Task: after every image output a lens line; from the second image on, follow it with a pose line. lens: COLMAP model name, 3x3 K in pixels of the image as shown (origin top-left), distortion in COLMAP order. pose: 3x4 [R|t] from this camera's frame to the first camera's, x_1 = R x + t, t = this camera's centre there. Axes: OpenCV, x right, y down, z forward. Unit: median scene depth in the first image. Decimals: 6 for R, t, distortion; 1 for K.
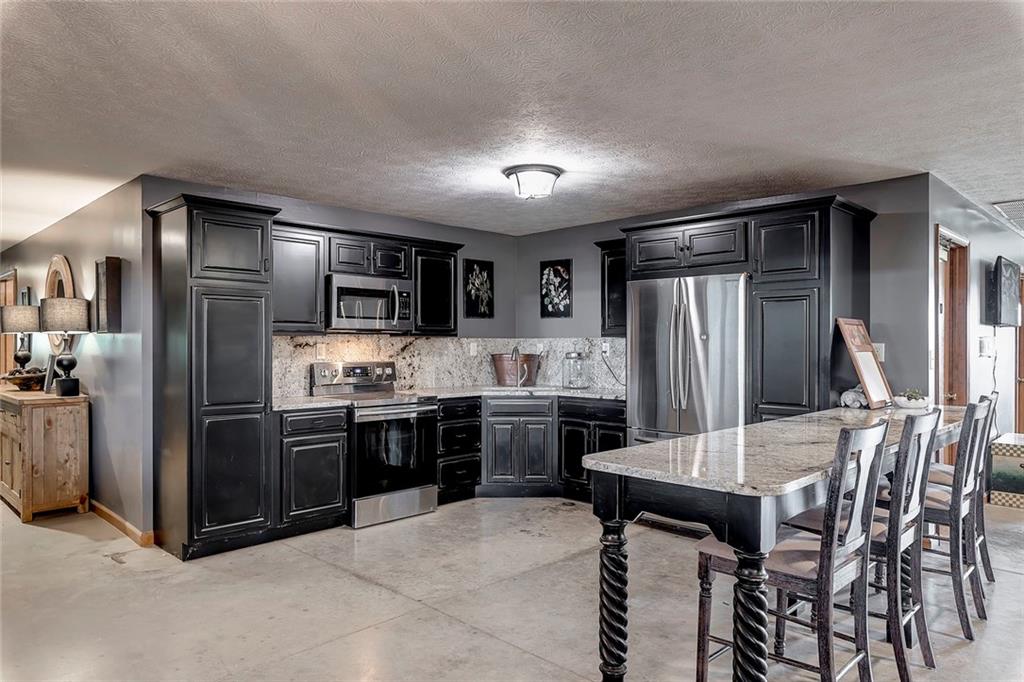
lens RADIAL K [[667.4, 0, 487.8], [0, 667.4, 338.9], [0, 0, 1]] dist [0.005321, -0.004569]
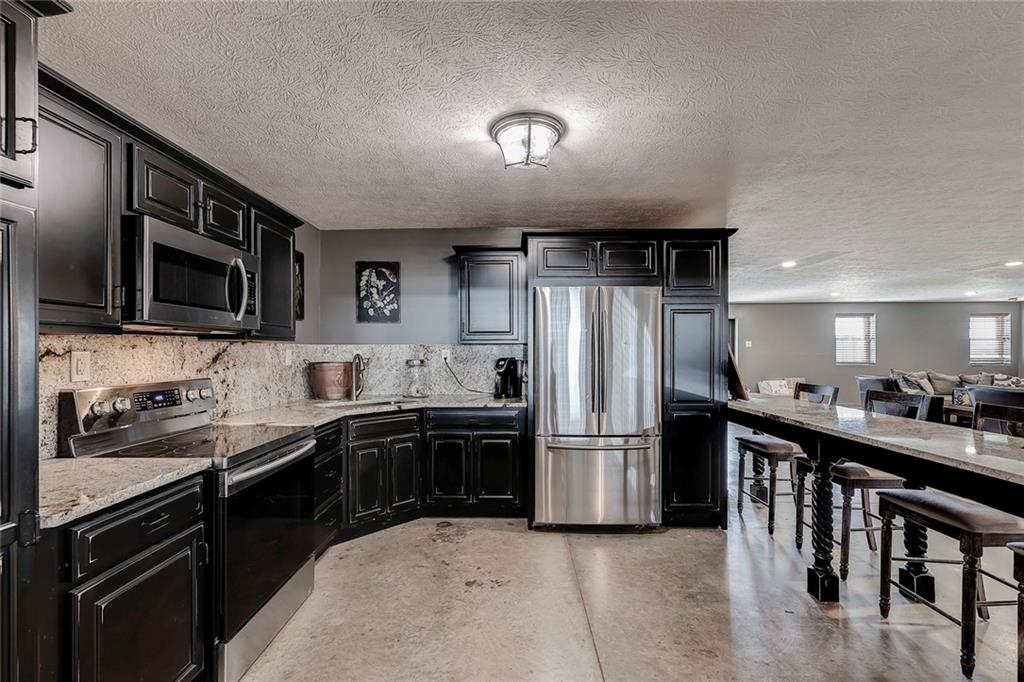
lens RADIAL K [[445.0, 0, 511.7], [0, 445.0, 348.0], [0, 0, 1]] dist [0.001315, 0.000232]
pose [[0.709711, 0.001396, 0.704491, -0.226552], [-0.002886, 0.999995, 0.000926, 0.002952], [-0.704487, -0.002691, 0.709712, 0.461633]]
